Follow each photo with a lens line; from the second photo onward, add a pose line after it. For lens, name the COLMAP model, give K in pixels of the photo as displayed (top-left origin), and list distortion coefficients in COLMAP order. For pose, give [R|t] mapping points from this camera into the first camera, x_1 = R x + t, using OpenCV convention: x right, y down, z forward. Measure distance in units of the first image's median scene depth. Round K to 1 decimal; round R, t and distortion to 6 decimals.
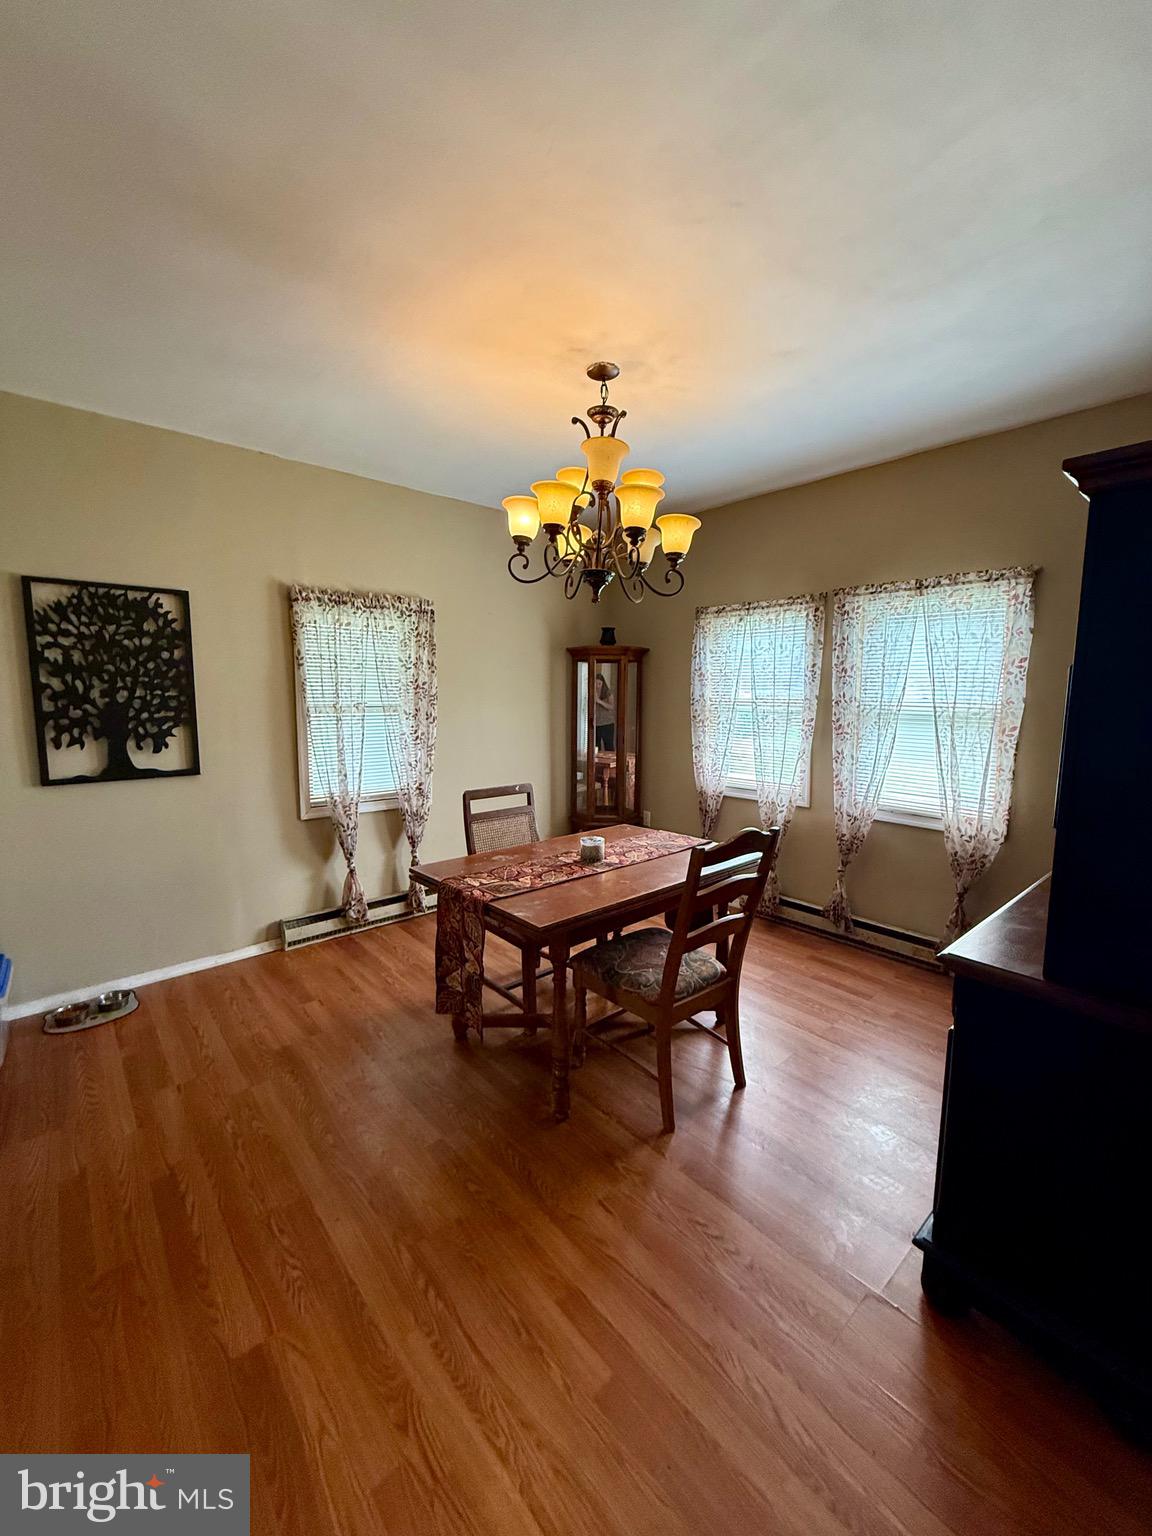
lens RADIAL K [[612.3, 0, 581.5], [0, 612.3, 759.8], [0, 0, 1]] dist [-0.001656, 0.000089]
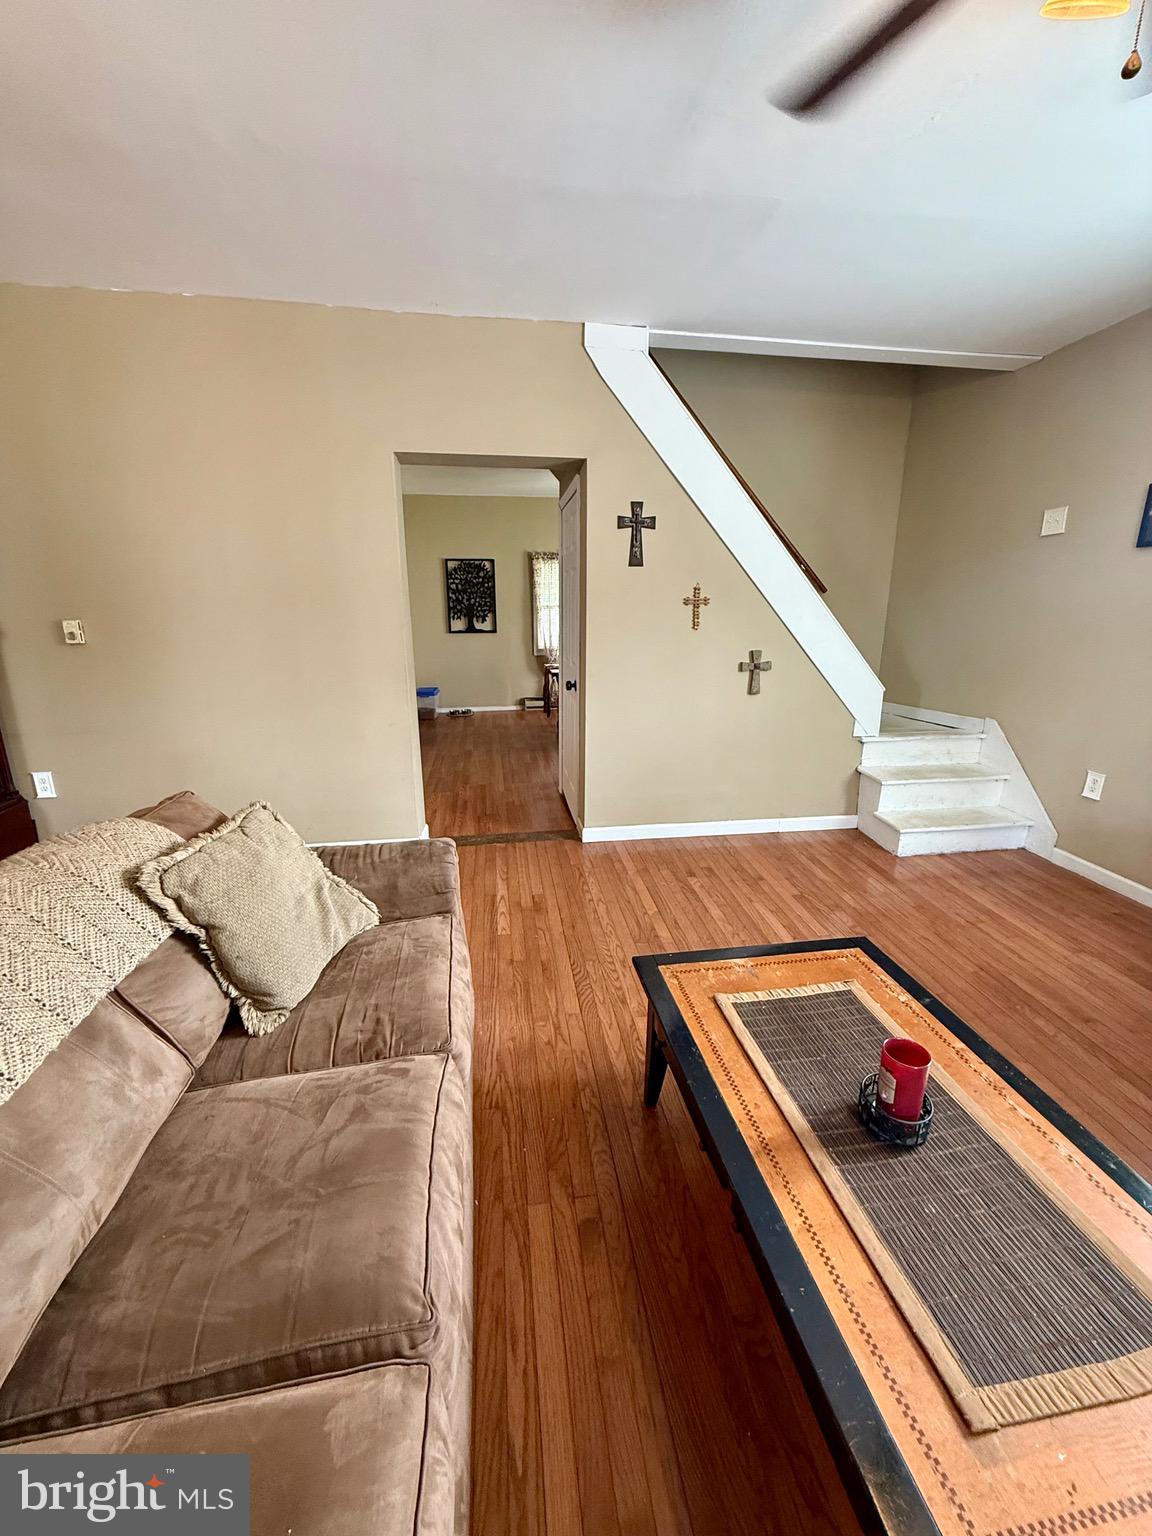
lens RADIAL K [[612.3, 0, 573.6], [0, 612.3, 761.5], [0, 0, 1]] dist [-0.001656, 0.000089]
pose [[0.839170, 0.129957, -0.528115, 1.106635], [-0.054532, 0.986244, 0.156040, 0.143138], [0.541129, -0.102145, 0.834713, -1.053353]]
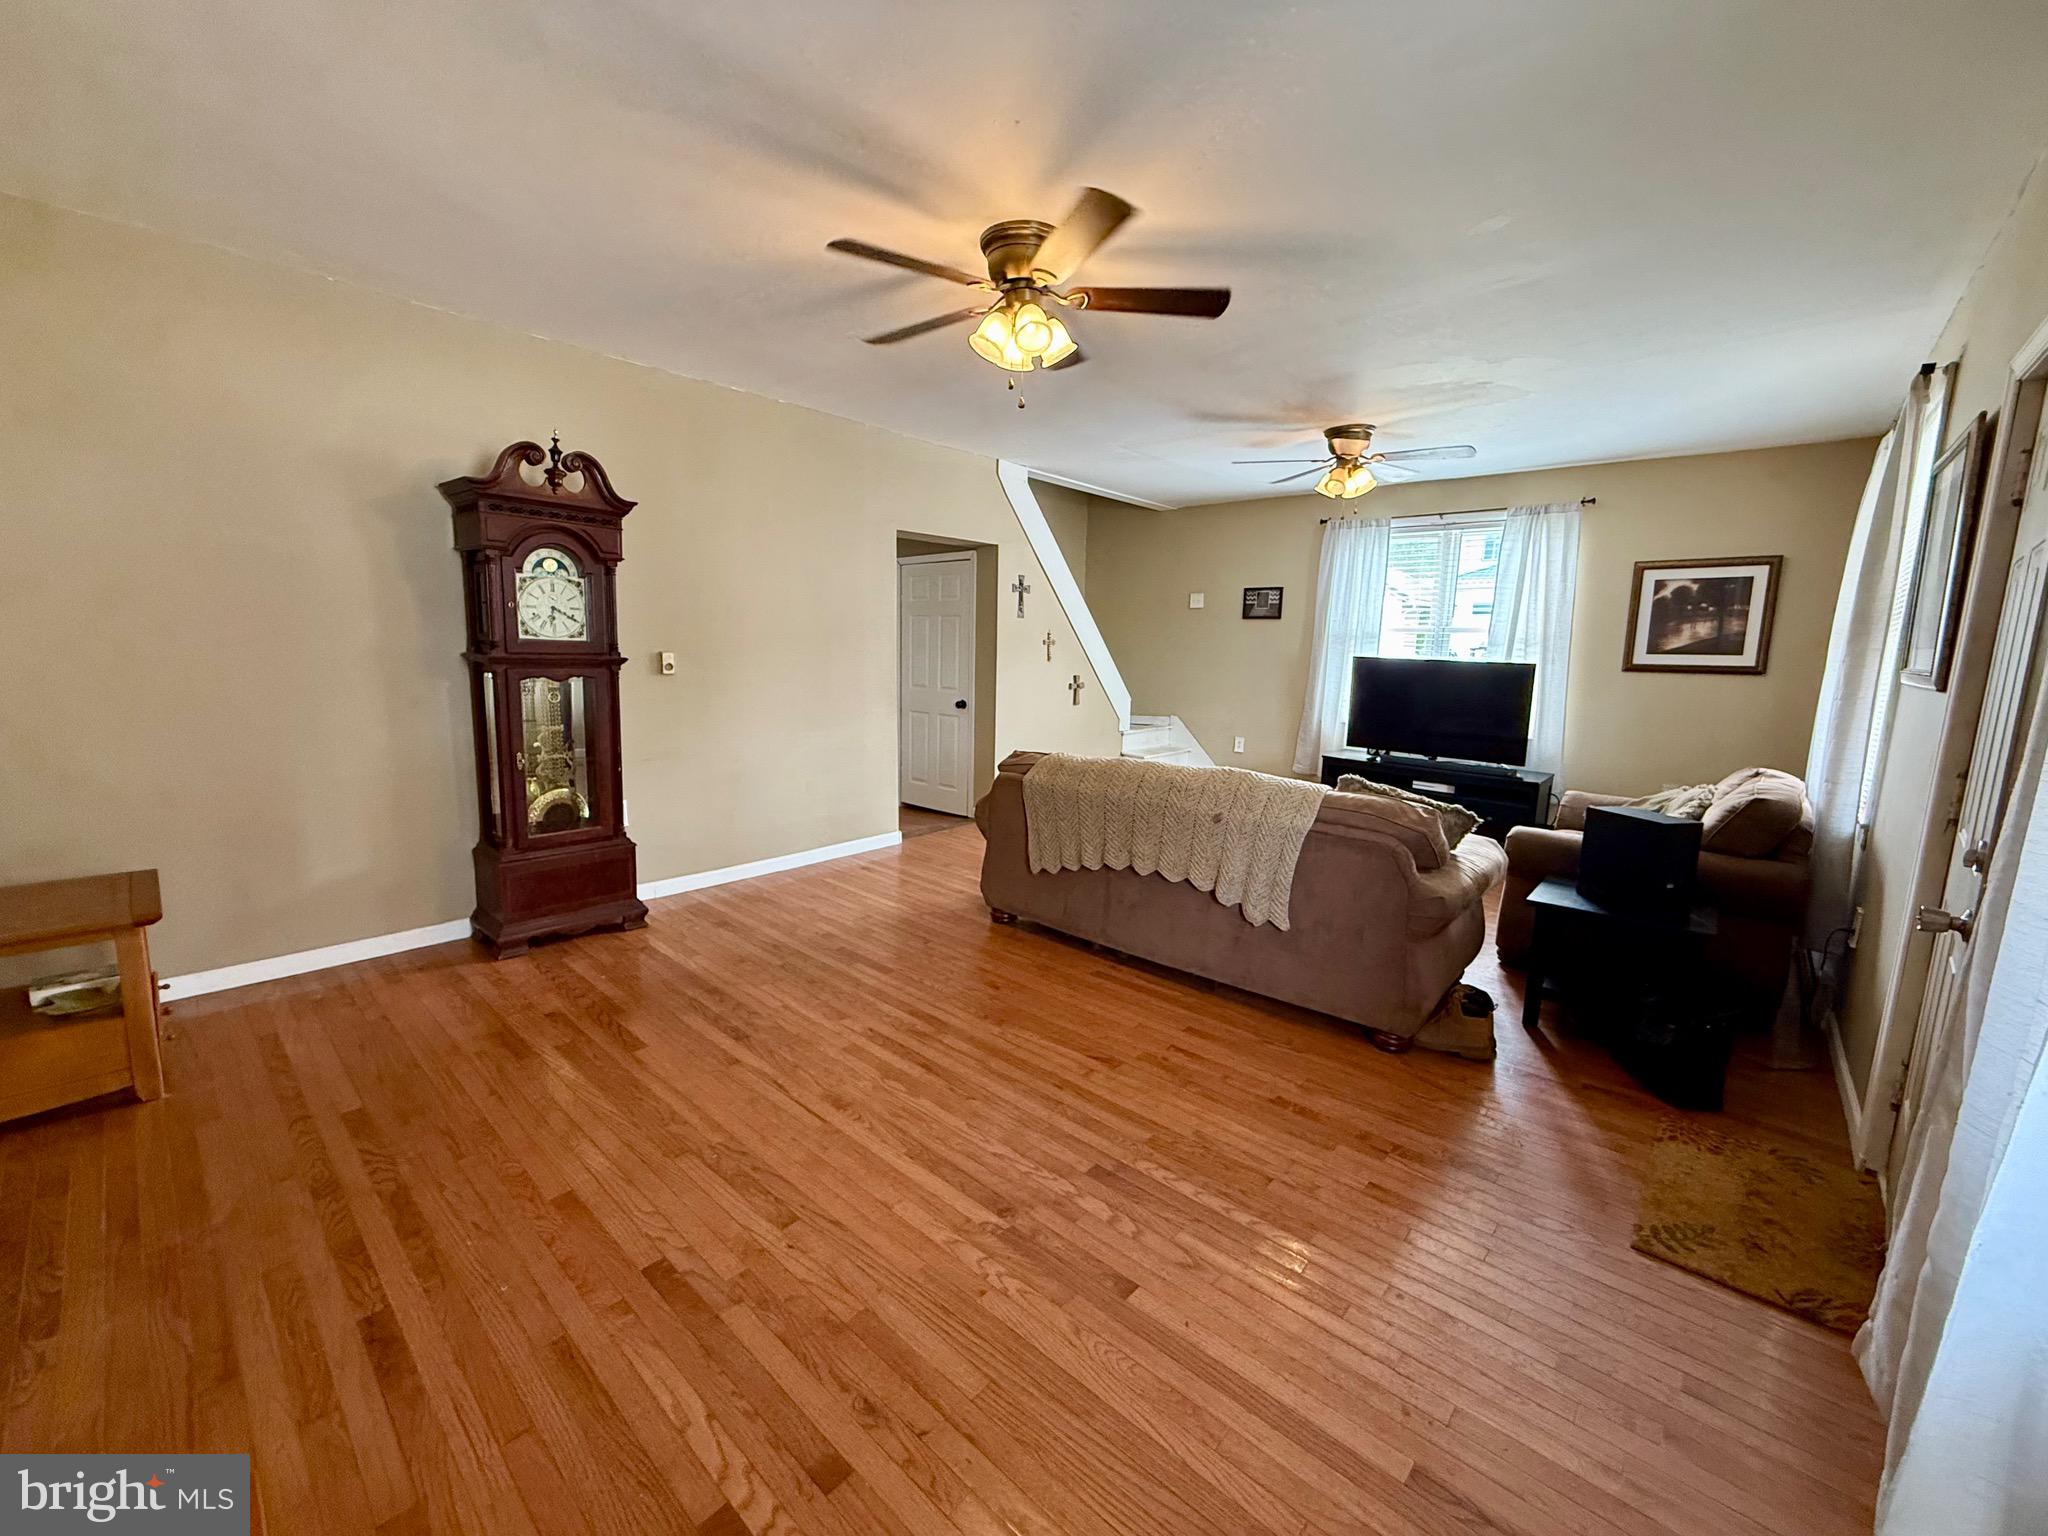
lens RADIAL K [[816.3, 0, 1016.1], [0, 816.3, 772.3], [0, 0, 1]] dist [-0.001656, 0.000089]
pose [[0.992048, -0.007211, 0.125655, 0.301029], [0.000703, 0.998659, 0.051759, 0.251452], [-0.125860, -0.051259, 0.990723, -2.137508]]
